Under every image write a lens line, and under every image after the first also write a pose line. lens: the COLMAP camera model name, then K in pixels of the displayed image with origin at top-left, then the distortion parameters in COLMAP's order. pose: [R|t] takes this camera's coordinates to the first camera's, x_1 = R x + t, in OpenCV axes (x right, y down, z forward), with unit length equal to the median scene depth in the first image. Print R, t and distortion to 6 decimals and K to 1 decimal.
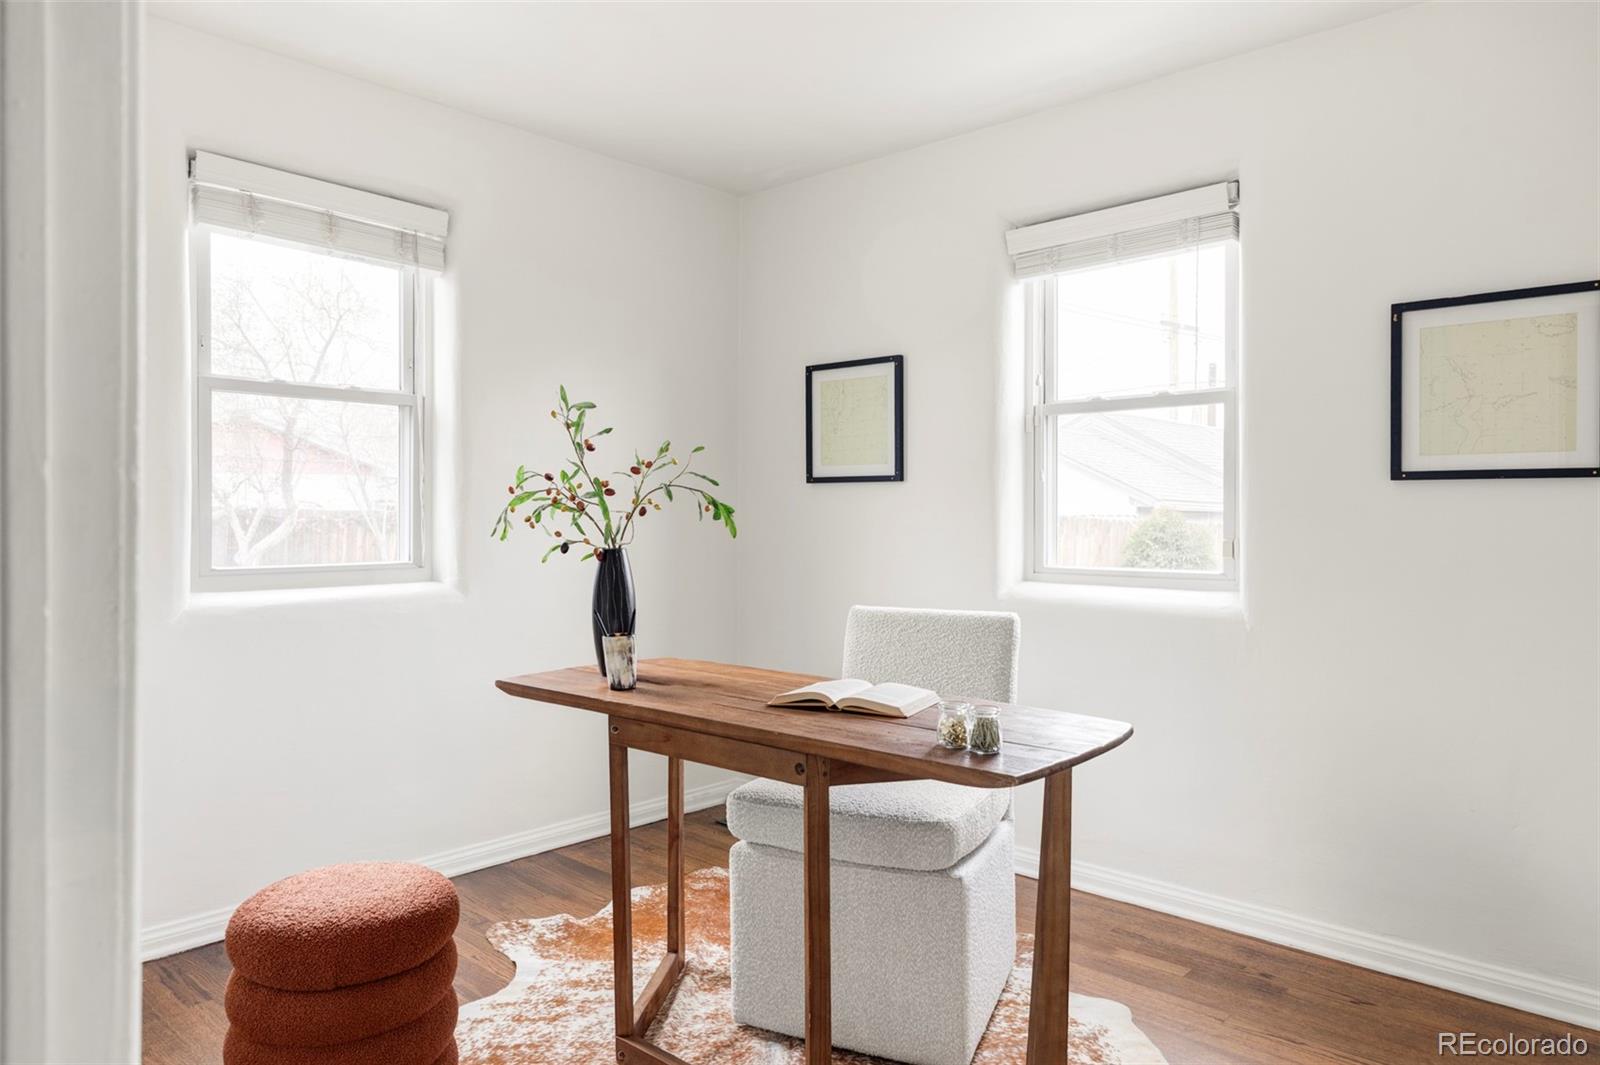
lens RADIAL K [[1071.9, 0, 800.0], [0, 1071.9, 532.5], [0, 0, 1]] dist [0.005489, -0.001225]
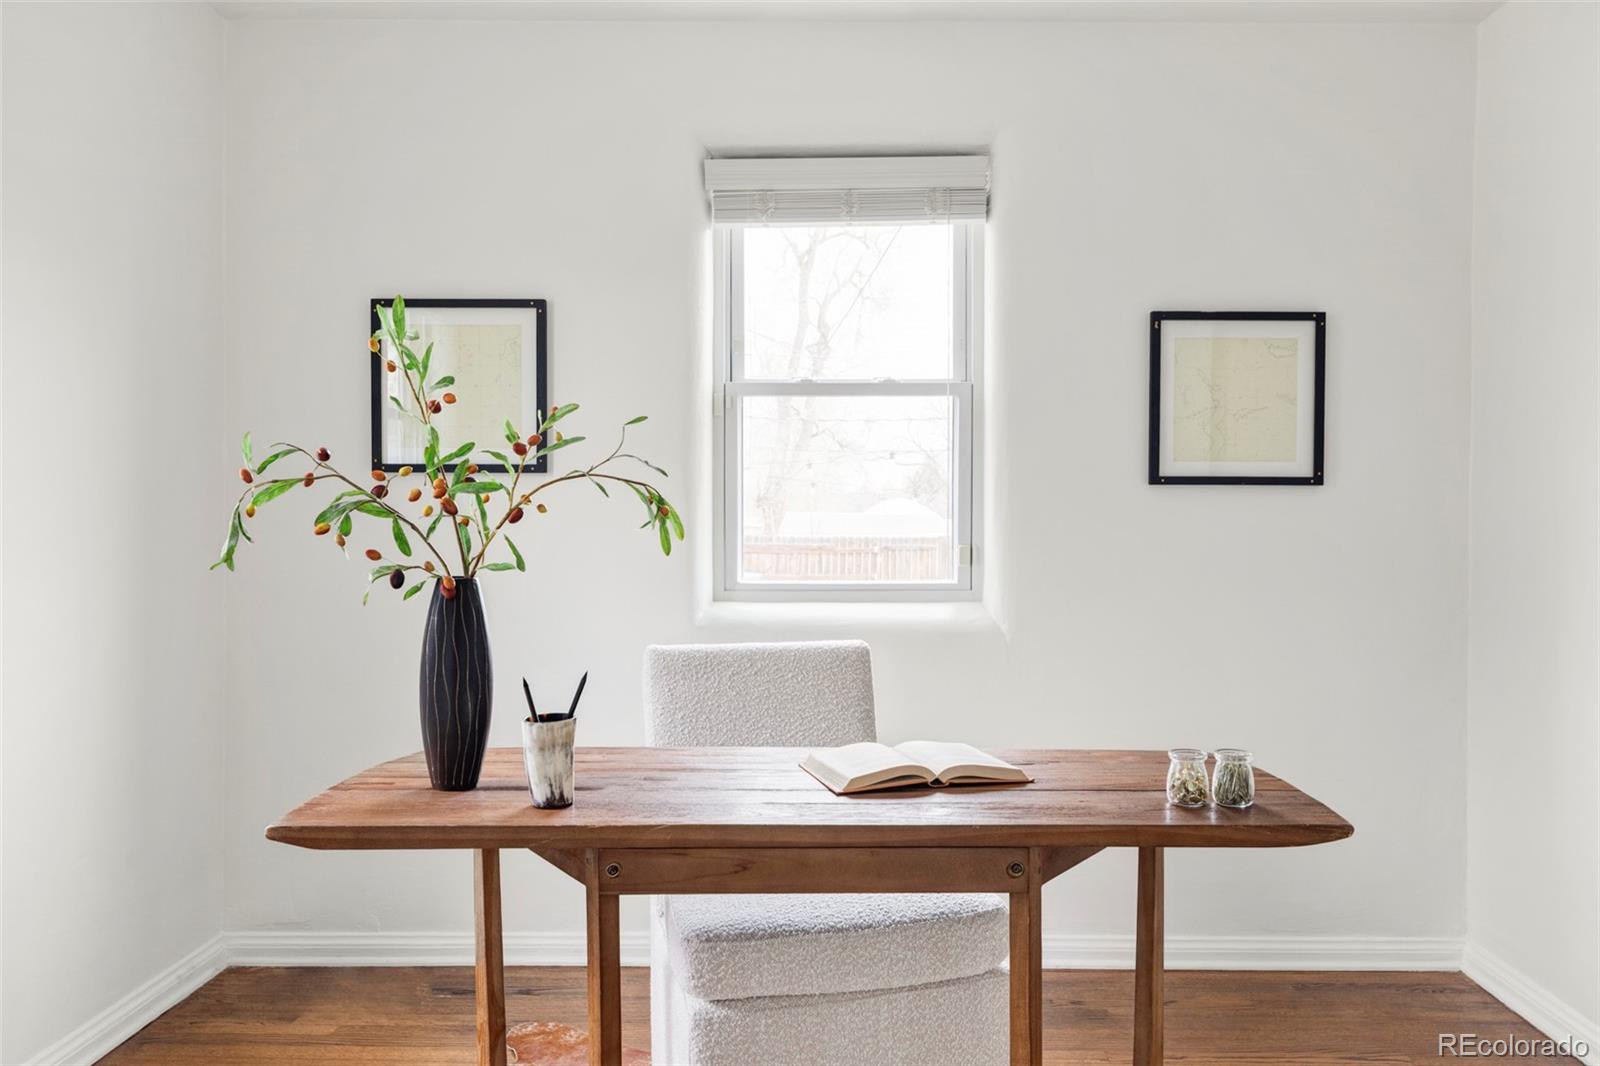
lens RADIAL K [[1274.8, 0, 796.5], [0, 1274.8, 542.2], [0, 0, 1]] dist [-0.002621, 0.001783]
pose [[0.732870, -0.014471, 0.680214, -0.518673], [0.011652, 0.999894, 0.008718, -0.008643], [-0.680269, 0.001537, 0.732961, 0.346063]]
